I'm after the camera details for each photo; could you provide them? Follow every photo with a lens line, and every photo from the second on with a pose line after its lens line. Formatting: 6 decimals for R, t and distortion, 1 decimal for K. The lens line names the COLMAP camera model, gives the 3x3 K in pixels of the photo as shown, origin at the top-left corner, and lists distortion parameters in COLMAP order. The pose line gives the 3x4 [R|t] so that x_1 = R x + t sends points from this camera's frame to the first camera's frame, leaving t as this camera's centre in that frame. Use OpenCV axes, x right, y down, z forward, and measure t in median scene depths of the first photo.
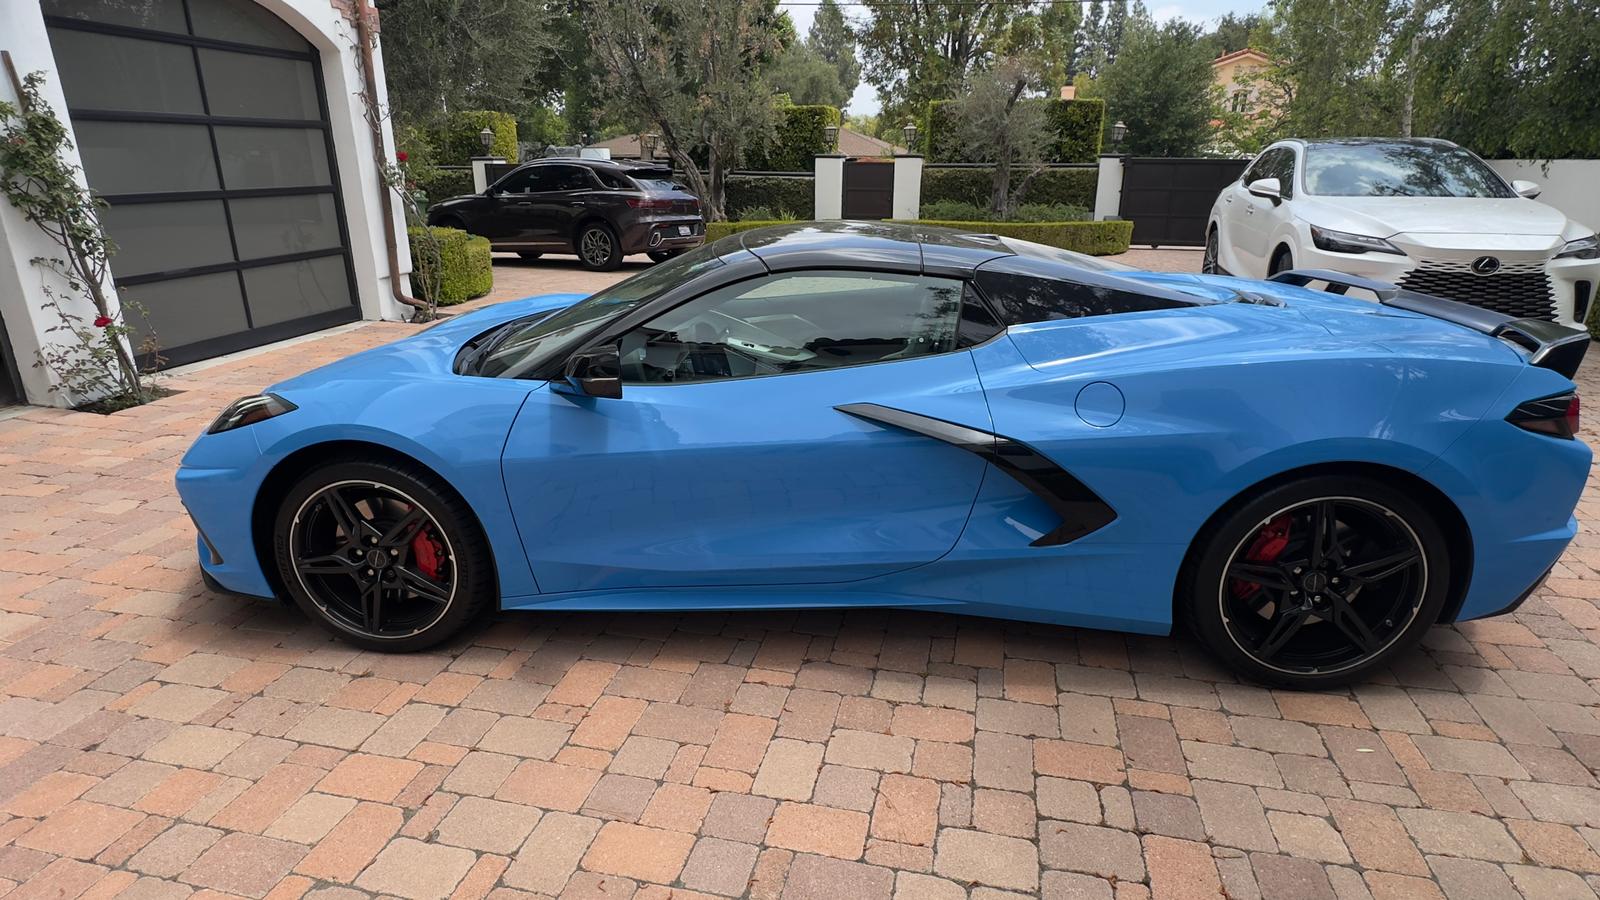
lens RADIAL K [[852.8, 0, 813.8], [0, 852.8, 445.3], [0, 0, 1]] dist [-0.002391, 0.000087]
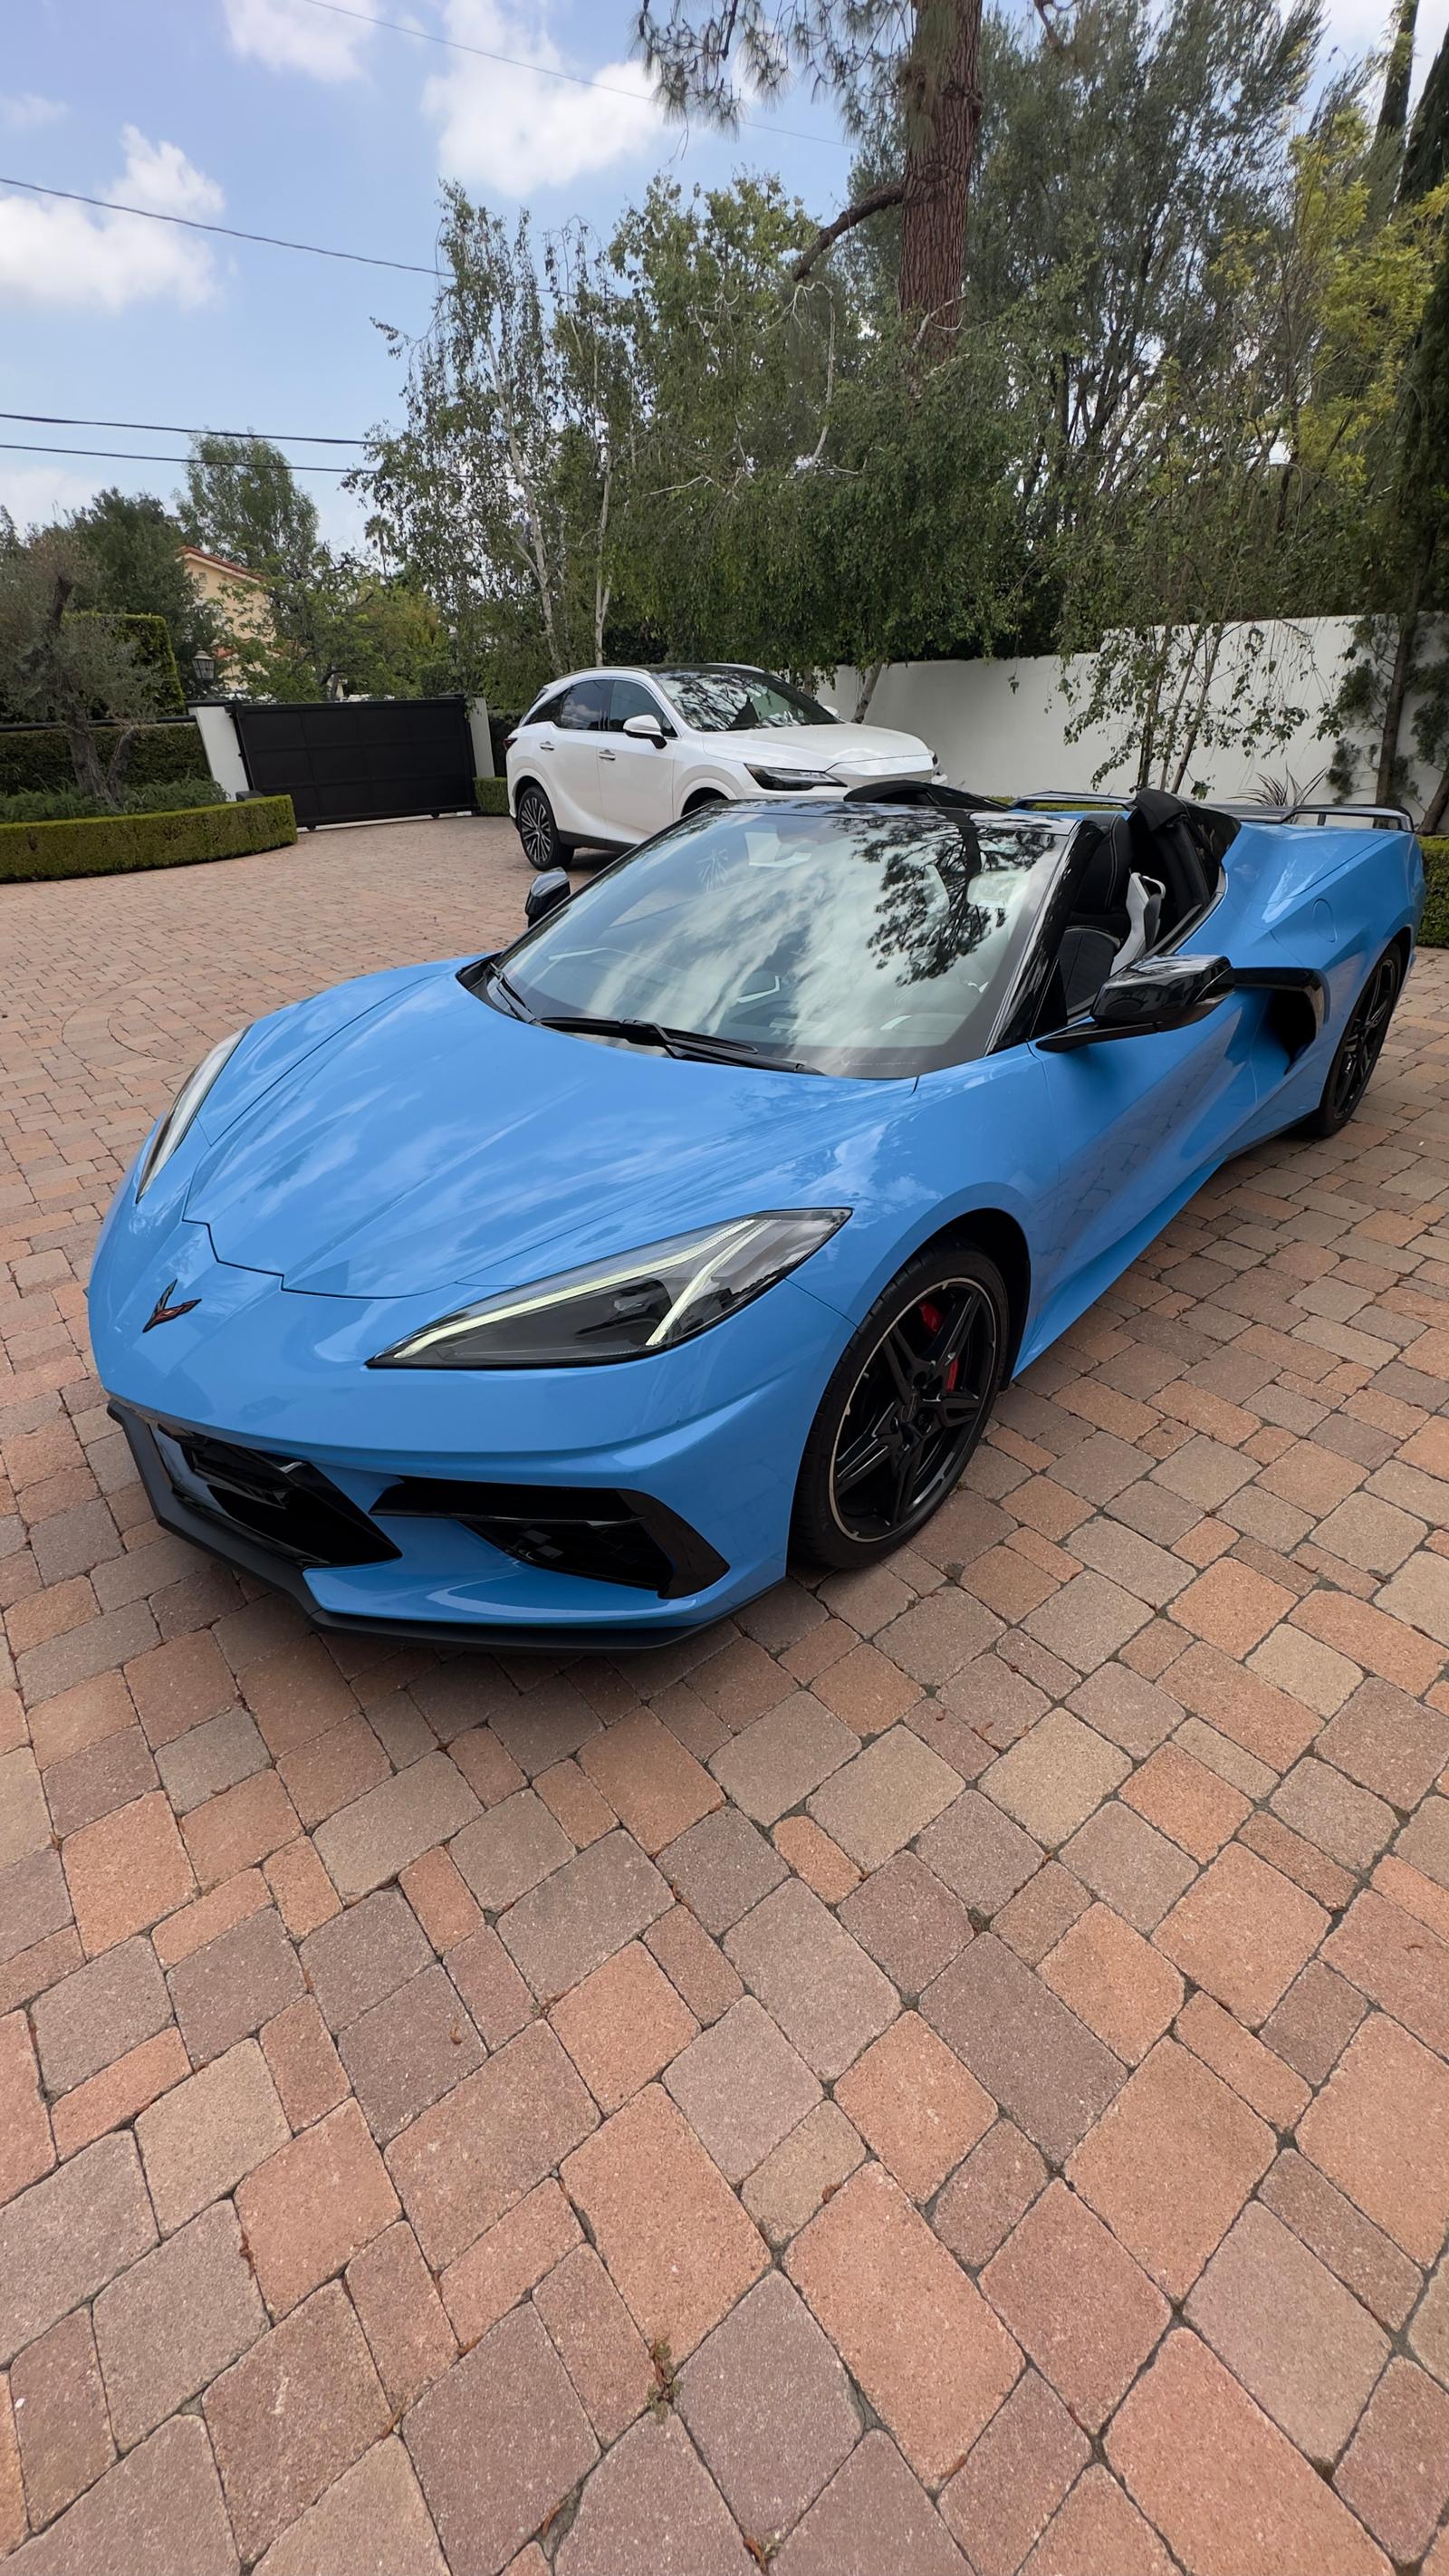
lens RADIAL K [[1023.2, 0, 728.4], [0, 1023.2, 1282.8], [0, 0, 1]] dist [-0.000575, -0.000035]
pose [[0.626508, -0.411432, 0.661976, -0.214374], [0.280541, 0.911436, 0.300966, -0.042333], [-0.727176, -0.002846, 0.686446, 0.121455]]
